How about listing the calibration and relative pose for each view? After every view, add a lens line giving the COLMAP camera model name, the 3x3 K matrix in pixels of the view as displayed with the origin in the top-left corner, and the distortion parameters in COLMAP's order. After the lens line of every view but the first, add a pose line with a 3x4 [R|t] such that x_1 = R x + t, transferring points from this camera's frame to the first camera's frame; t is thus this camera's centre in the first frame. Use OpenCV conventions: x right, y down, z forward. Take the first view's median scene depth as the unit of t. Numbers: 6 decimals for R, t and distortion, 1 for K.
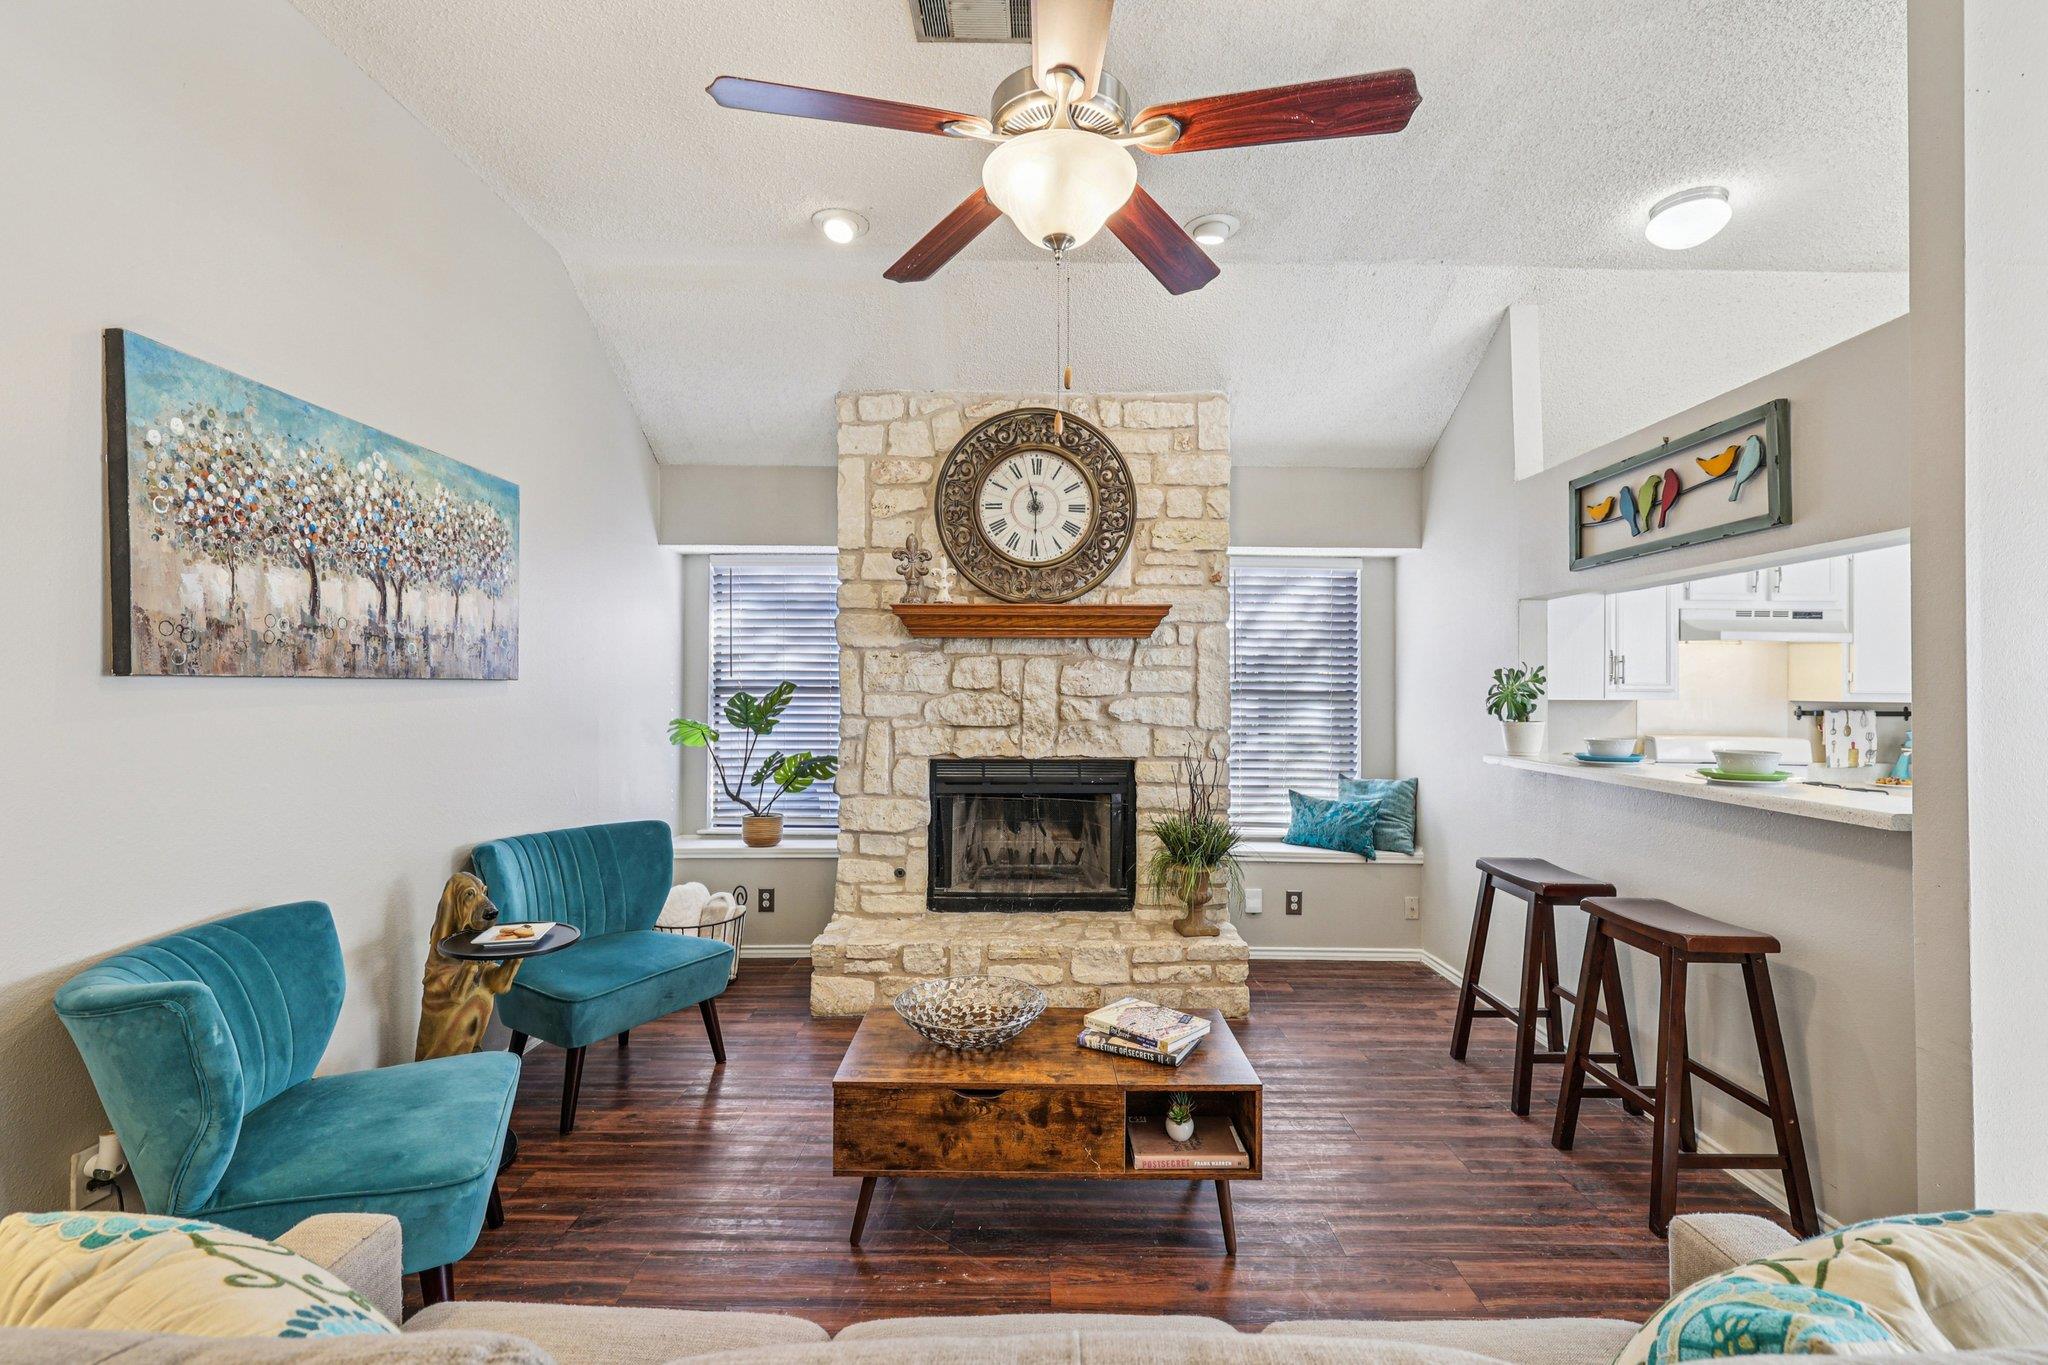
lens RADIAL K [[882.2, 0, 1035.7], [0, 882.2, 675.5], [0, 0, 1]] dist [-0.001301, 0.001120]
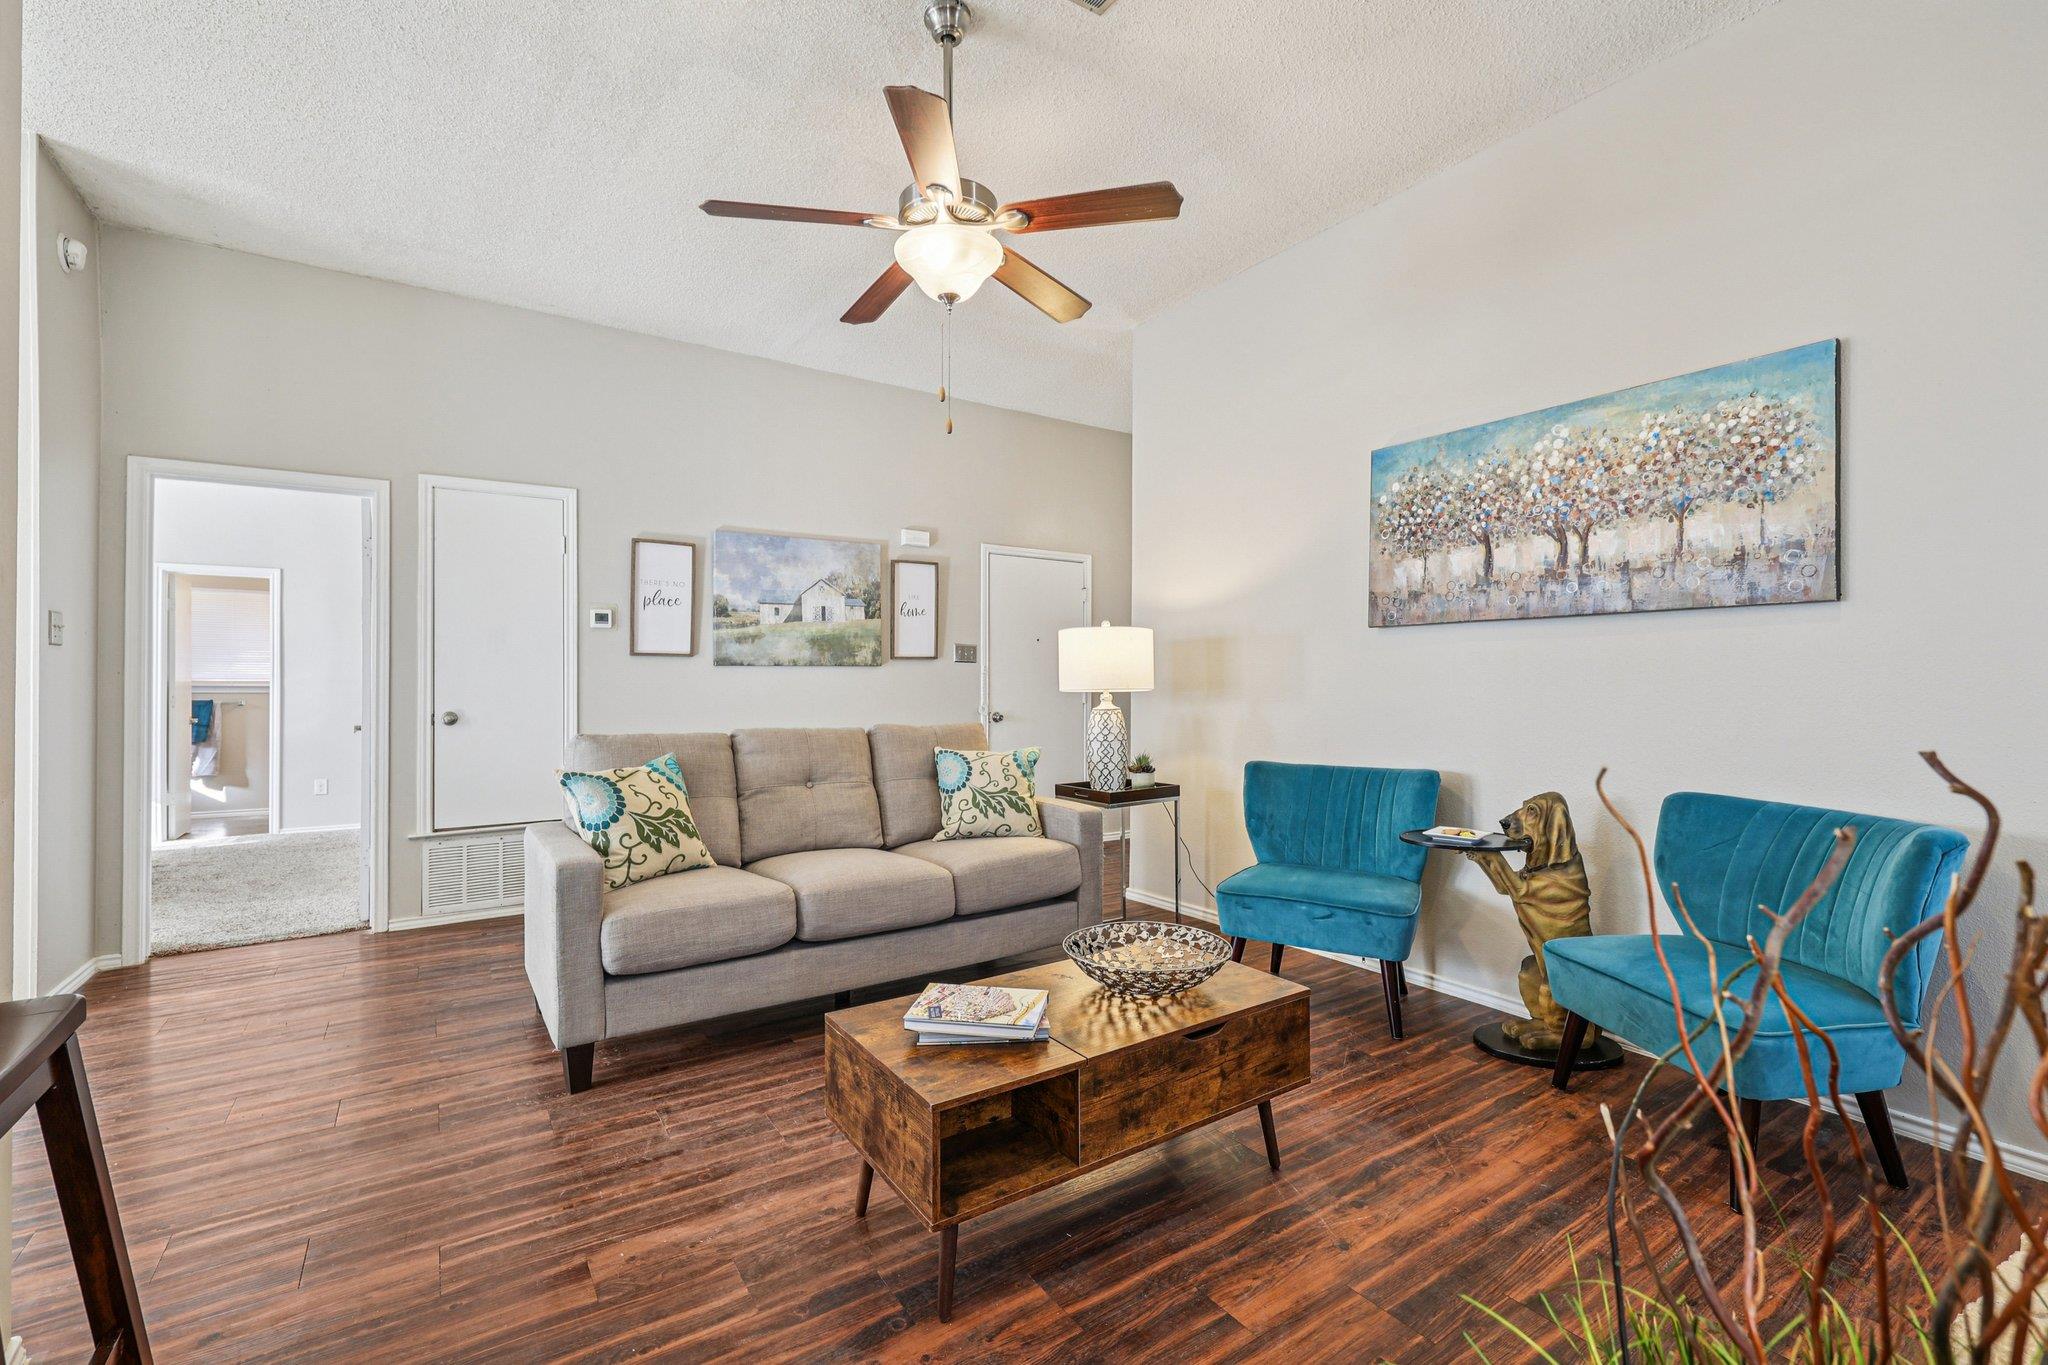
lens RADIAL K [[882.2, 0, 1025.2], [0, 882.2, 678.2], [0, 0, 1]] dist [-0.001301, 0.001120]
pose [[-0.829098, -0.011825, -0.558978, 0.511952], [0.000042, 0.999775, -0.021212, 0.113028], [0.559103, -0.017610, -0.828911, 1.614996]]
